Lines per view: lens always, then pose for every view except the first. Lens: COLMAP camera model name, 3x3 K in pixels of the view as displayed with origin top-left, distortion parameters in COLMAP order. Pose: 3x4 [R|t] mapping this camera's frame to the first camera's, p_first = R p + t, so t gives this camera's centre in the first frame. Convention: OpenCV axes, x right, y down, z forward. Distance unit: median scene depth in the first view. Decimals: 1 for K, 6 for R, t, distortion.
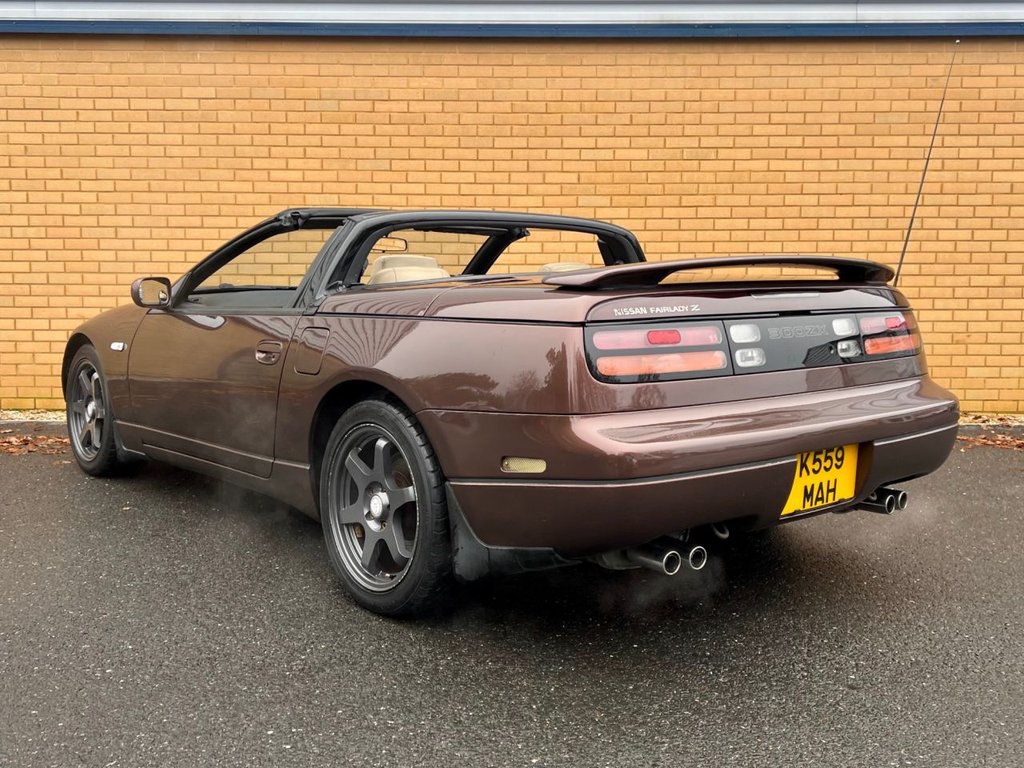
lens RADIAL K [[1012.2, 0, 520.2], [0, 1012.2, 367.2], [0, 0, 1]] dist [0.027867, 0.000000]
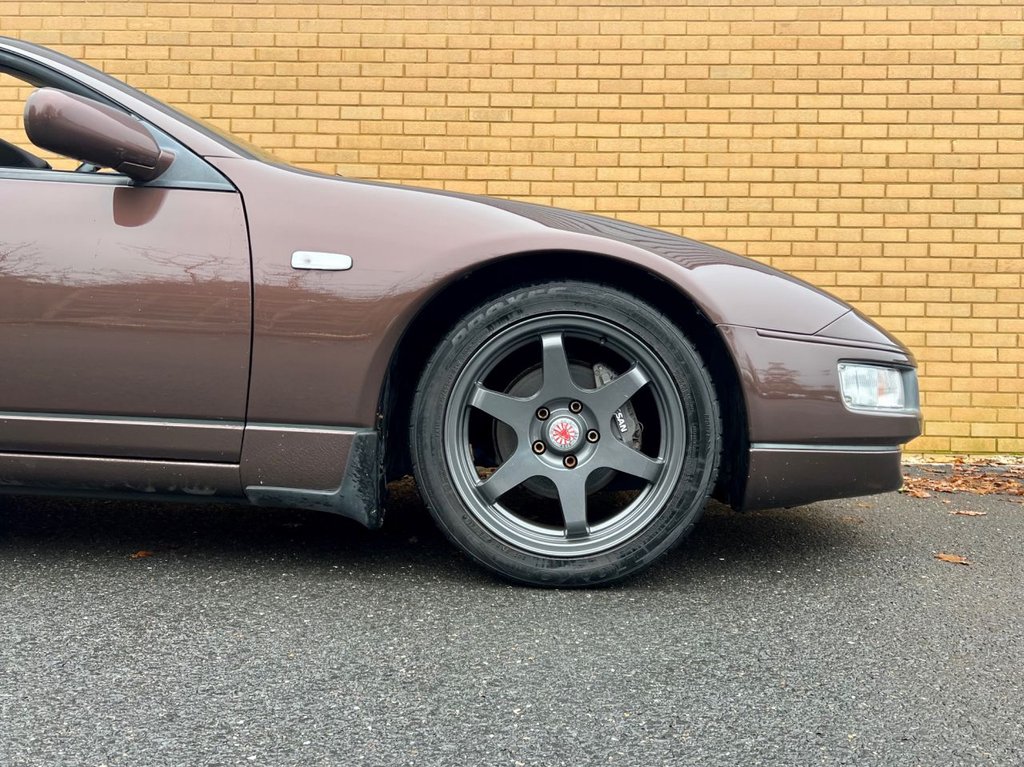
lens RADIAL K [[836.6, 0, 531.9], [0, 836.6, 353.5], [0, 0, 1]] dist [0.059999, -0.070328]
pose [[0.999527, 0.016390, -0.026020, 0.229991], [-0.019045, 0.994256, -0.105316, 0.043972], [0.024144, 0.105762, 0.994098, 0.367361]]
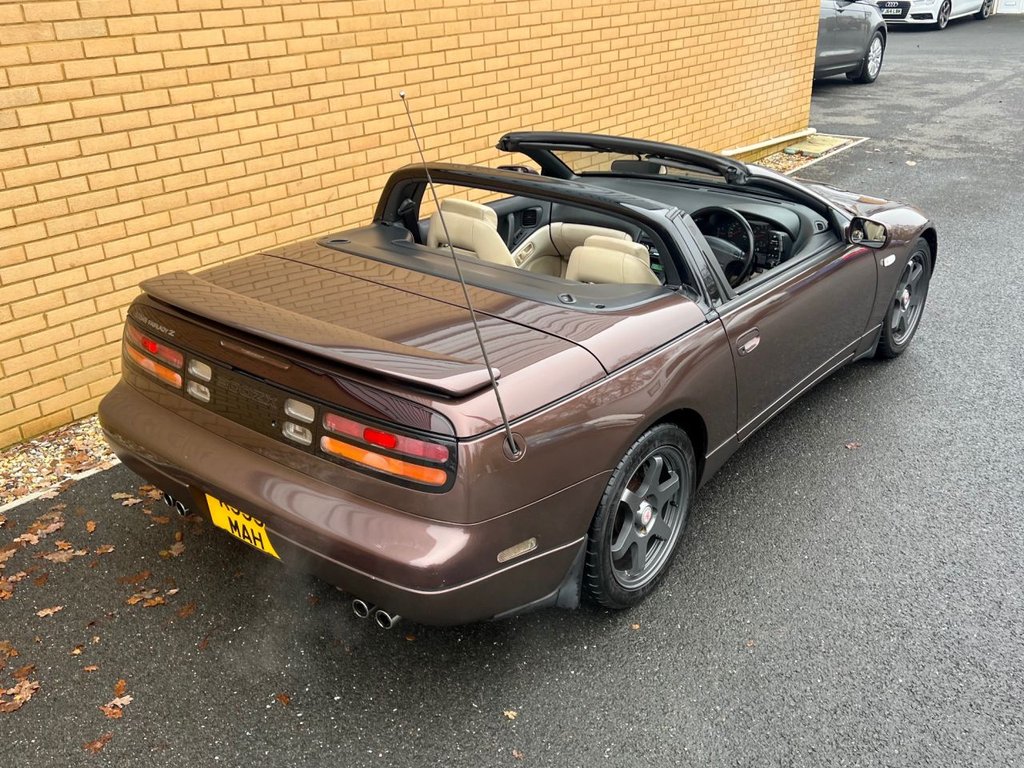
lens RADIAL K [[926.1, 0, 533.9], [0, 926.1, 413.6], [0, 0, 1]] dist [0.000230, -0.002799]
pose [[0.623365, -0.366270, 0.690842, -0.454673], [0.097728, 0.913074, 0.395910, -0.182517], [-0.775800, -0.179282, 0.604973, 0.393949]]
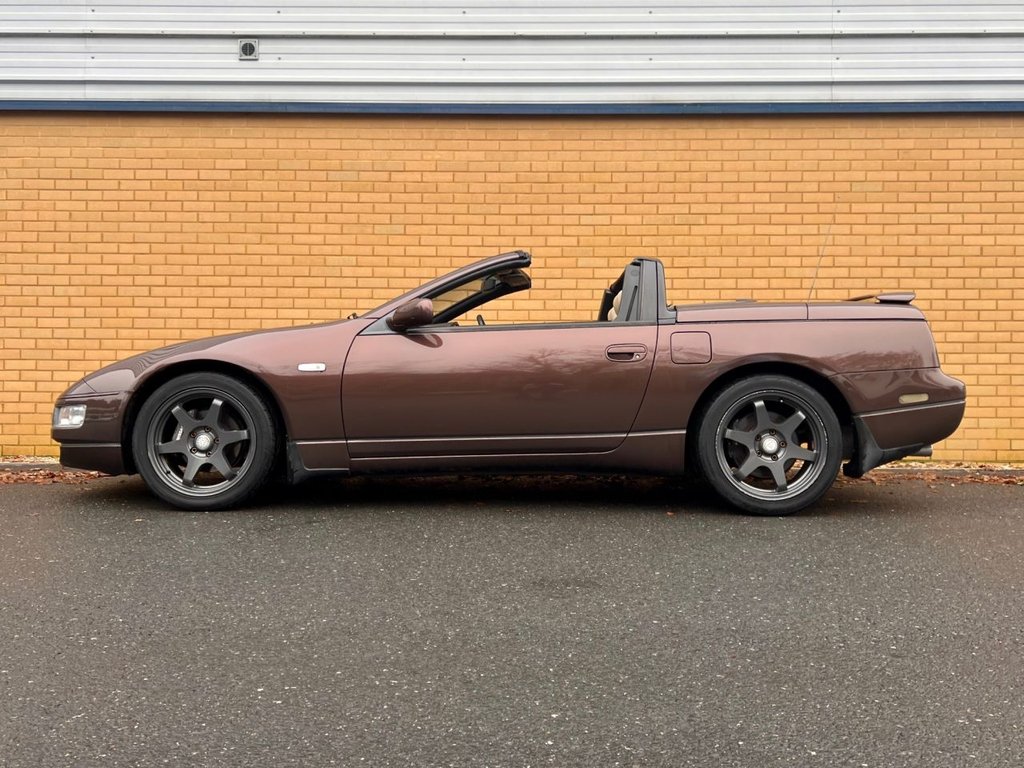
lens RADIAL K [[898.0, 0, 512.4], [0, 898.0, 379.9], [0, 0, 1]] dist [0.050197, -0.048314]
pose [[0.999970, 0.001985, -0.007430, -0.005281], [-0.002676, 0.995555, -0.094147, 0.051407], [0.007210, 0.094164, 0.995531, 0.056398]]
